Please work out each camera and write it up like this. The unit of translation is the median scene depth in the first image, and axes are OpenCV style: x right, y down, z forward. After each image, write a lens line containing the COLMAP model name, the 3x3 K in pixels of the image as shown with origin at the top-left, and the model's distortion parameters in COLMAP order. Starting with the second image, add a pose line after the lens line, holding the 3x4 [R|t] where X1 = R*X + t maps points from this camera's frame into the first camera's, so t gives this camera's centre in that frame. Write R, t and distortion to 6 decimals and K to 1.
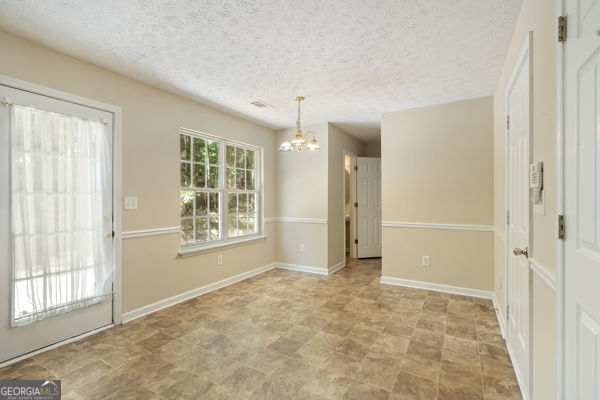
lens RADIAL K [[279.5, 0, 298.0], [0, 279.5, 200.8], [0, 0, 1]] dist [-0.007537, 0.000976]
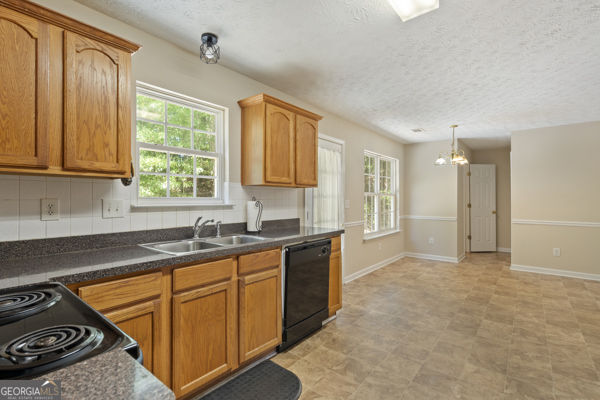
lens RADIAL K [[279.5, 0, 297.7], [0, 279.5, 200.9], [0, 0, 1]] dist [-0.007537, 0.000976]
pose [[0.985467, 0.002572, -0.169850, -0.417498], [-0.002347, 0.999996, 0.001524, -0.007203], [0.169853, -0.001103, 0.985469, -0.360739]]
